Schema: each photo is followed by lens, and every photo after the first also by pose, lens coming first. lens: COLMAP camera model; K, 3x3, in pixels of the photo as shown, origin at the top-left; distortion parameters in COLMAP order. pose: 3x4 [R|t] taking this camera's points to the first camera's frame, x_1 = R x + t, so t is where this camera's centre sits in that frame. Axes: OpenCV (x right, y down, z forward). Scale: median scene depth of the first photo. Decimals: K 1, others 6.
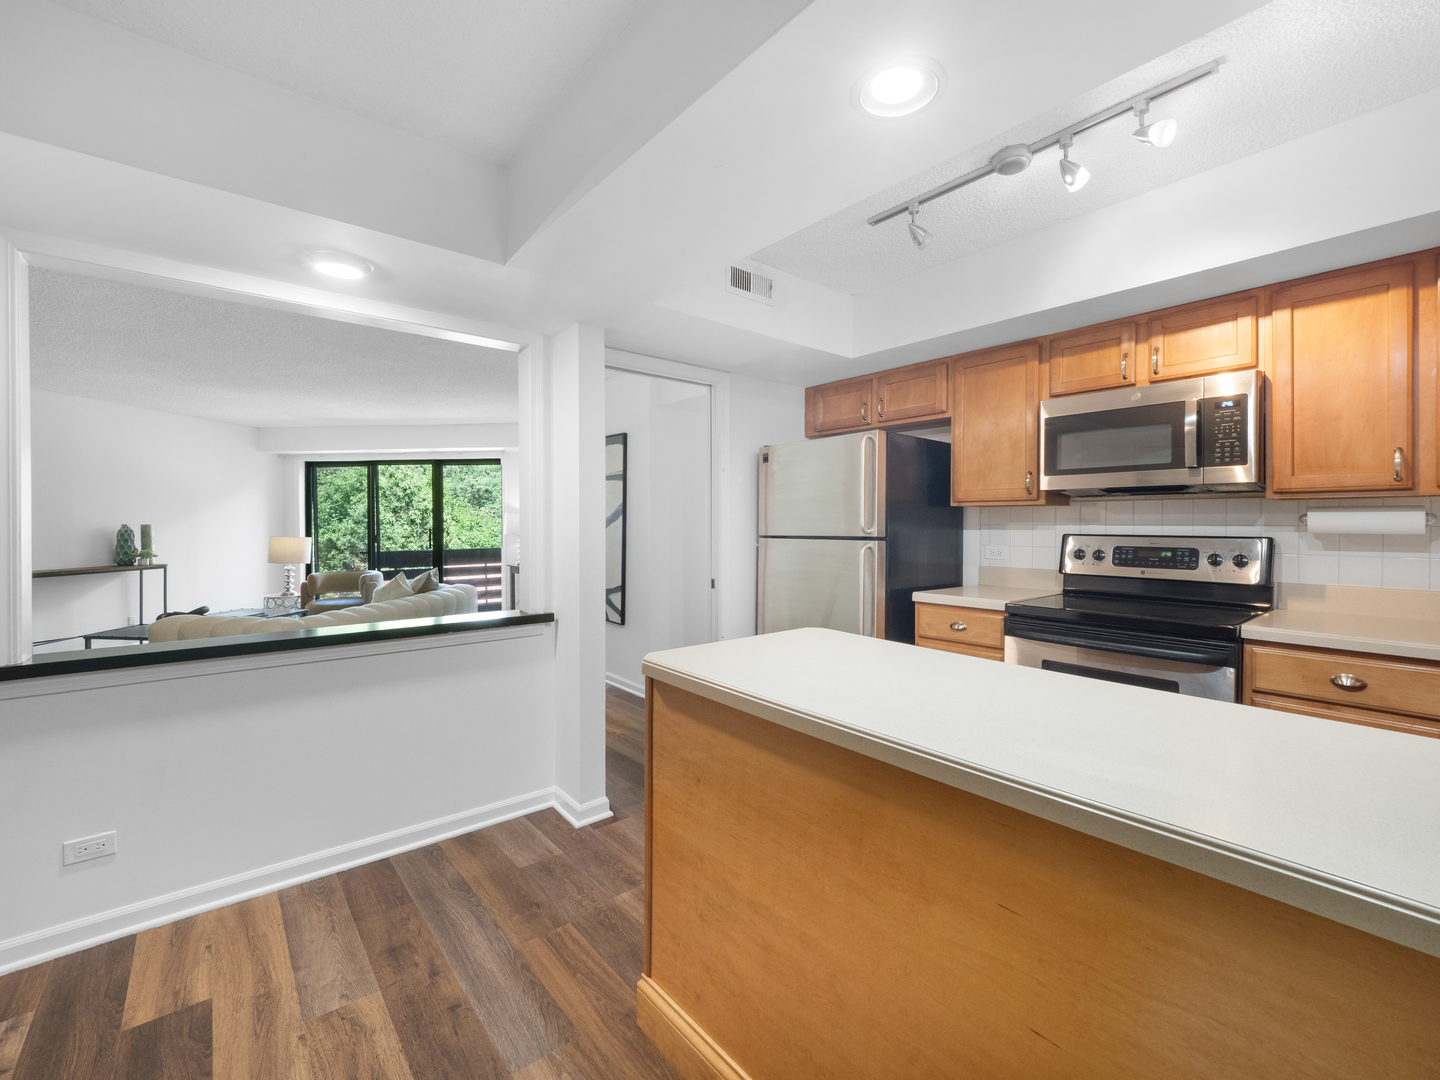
lens RADIAL K [[609.8, 0, 726.4], [0, 609.8, 527.0], [0, 0, 1]] dist [-0.008095, -0.000335]
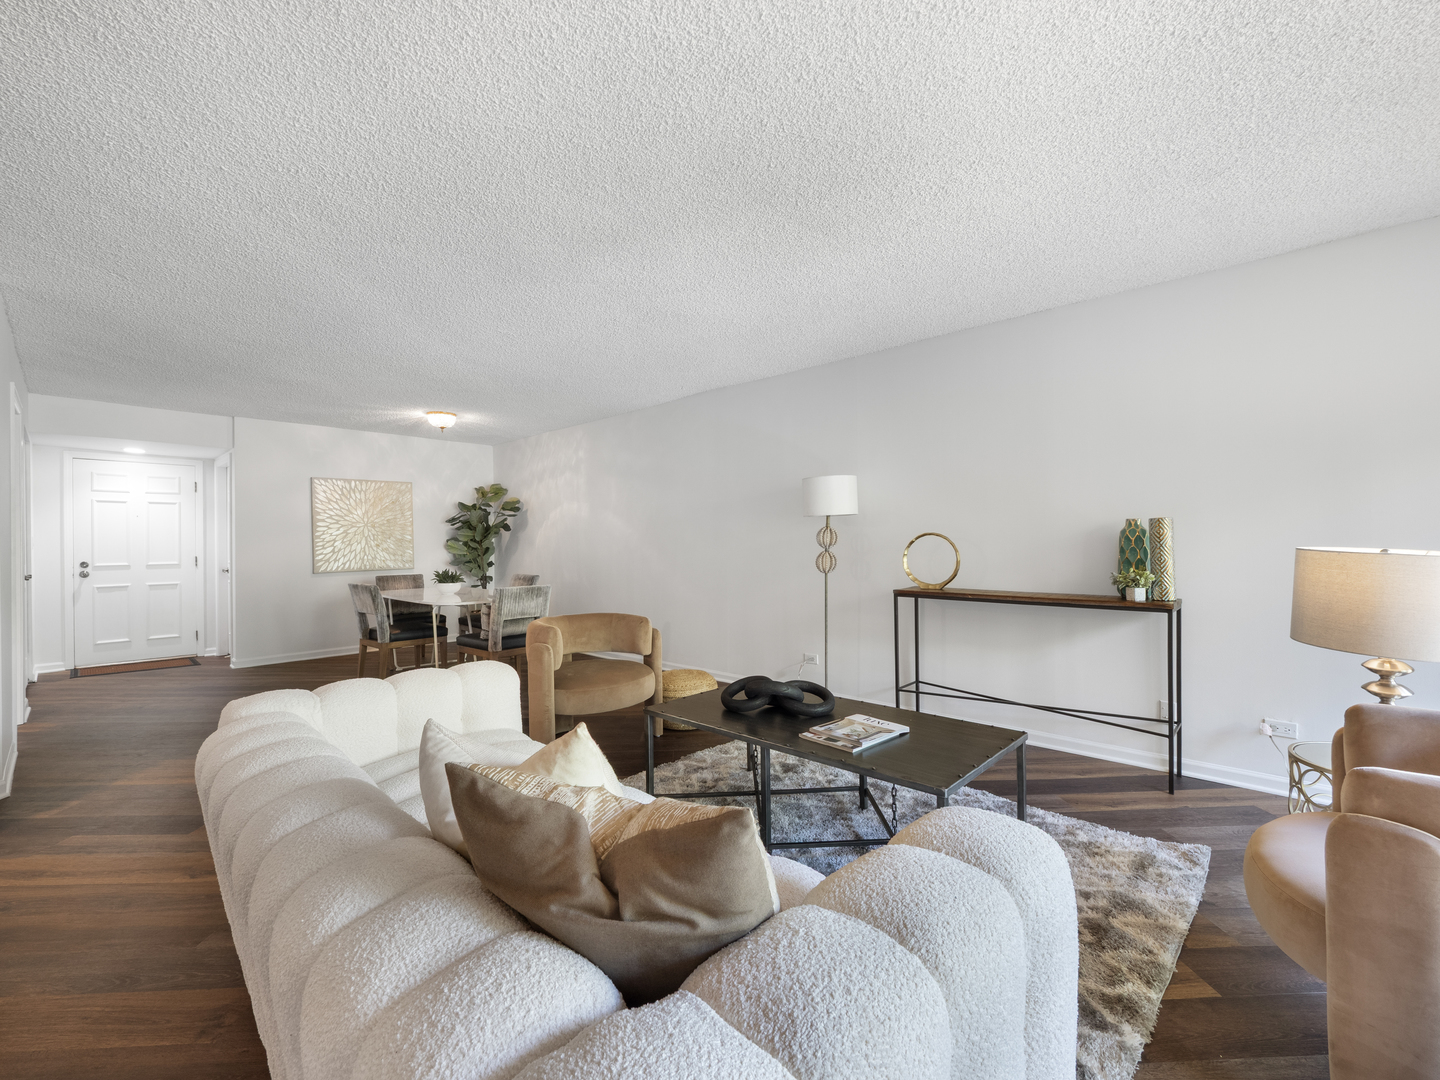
lens RADIAL K [[609.8, 0, 720.0], [0, 609.8, 538.6], [0, 0, 1]] dist [-0.008095, -0.000335]
pose [[-0.611494, 0.001030, -0.791248, -0.362312], [-0.000482, 0.999998, 0.001673, 0.012062], [0.791249, 0.001404, -0.611493, 1.043627]]
